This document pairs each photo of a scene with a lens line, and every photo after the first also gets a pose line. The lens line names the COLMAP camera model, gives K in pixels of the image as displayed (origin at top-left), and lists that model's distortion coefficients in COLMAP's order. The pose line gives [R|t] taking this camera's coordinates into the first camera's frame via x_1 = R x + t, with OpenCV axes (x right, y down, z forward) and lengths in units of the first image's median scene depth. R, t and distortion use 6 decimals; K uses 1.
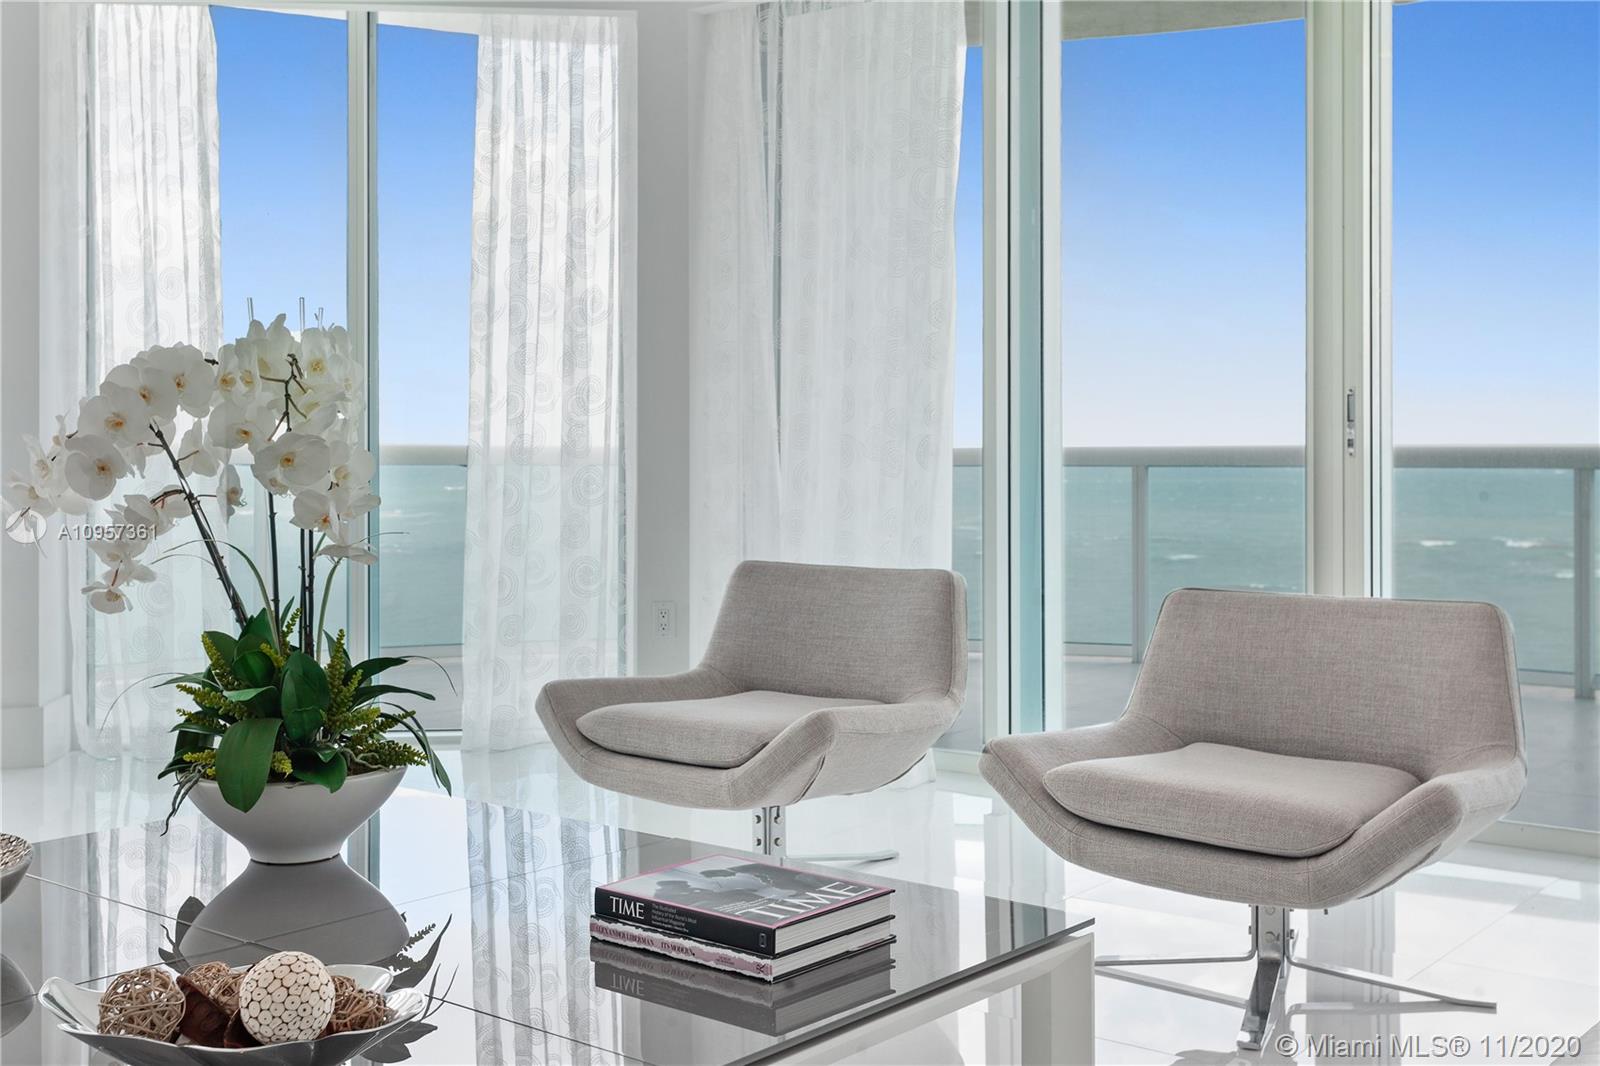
lens RADIAL K [[1770.7, 0, 798.5], [0, 1770.7, 518.9], [0, 0, 1]] dist [-0.001514, 0.000000]
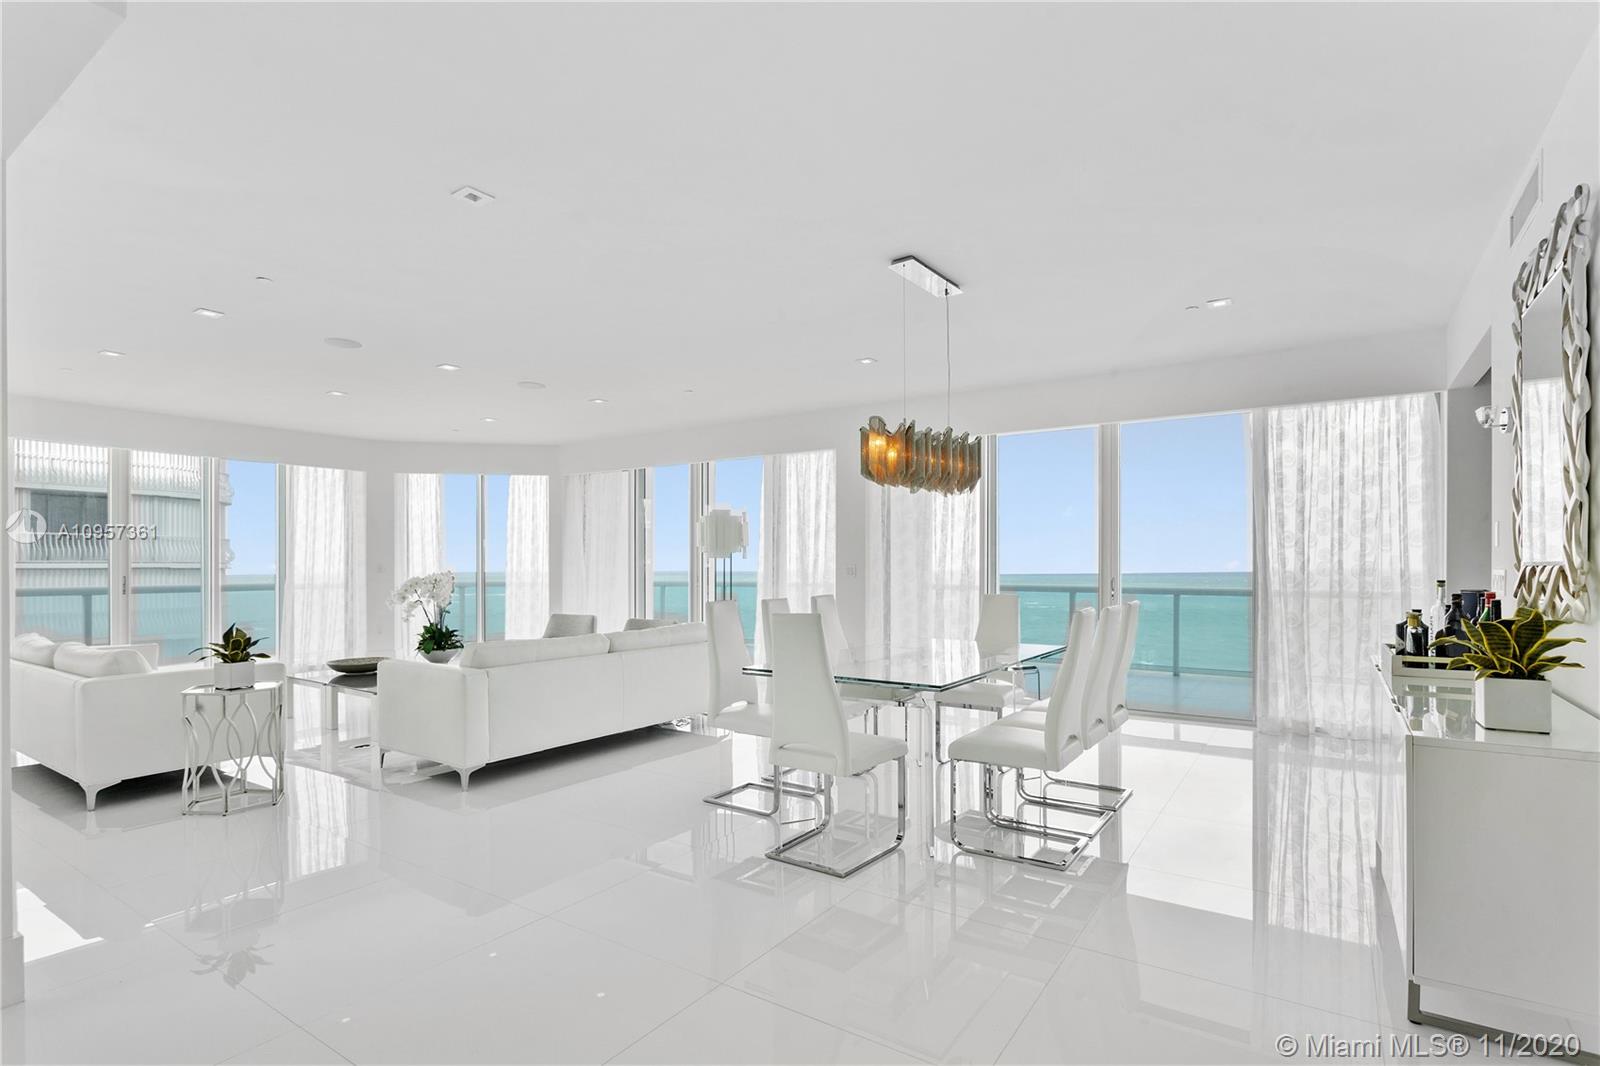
lens RADIAL K [[786.2, 0, 798.3], [0, 786.2, 573.5], [0, 0, 1]] dist [-0.006867, -0.000580]
pose [[0.997501, -0.003248, 0.070576, 0.656025], [0.005307, 0.999565, -0.029004, -0.023177], [-0.070451, 0.029306, 0.997085, -1.528707]]
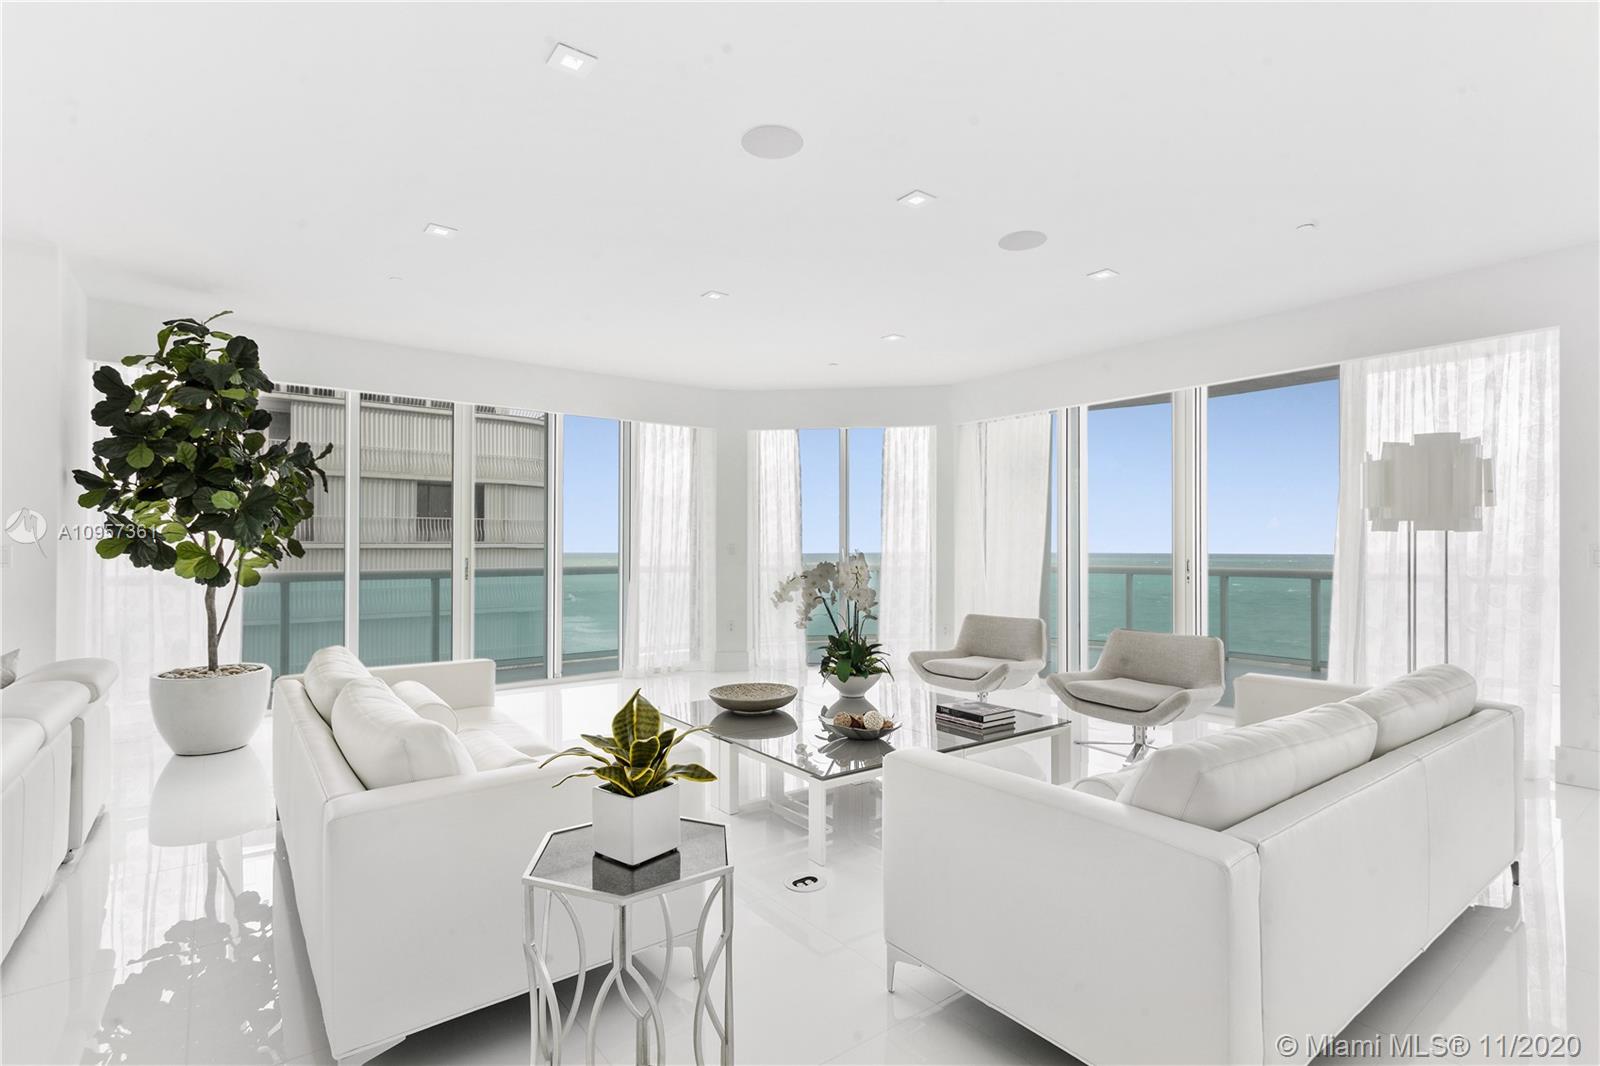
lens RADIAL K [[765.2, 0, 787.6], [0, 765.2, 547.0], [0, 0, 1]] dist [0.004517, 0.000170]
pose [[0.964966, -0.000529, -0.262374, 0.010224], [-0.009222, 0.999312, -0.035930, -0.062567], [0.262212, 0.037090, 0.964297, -0.581292]]
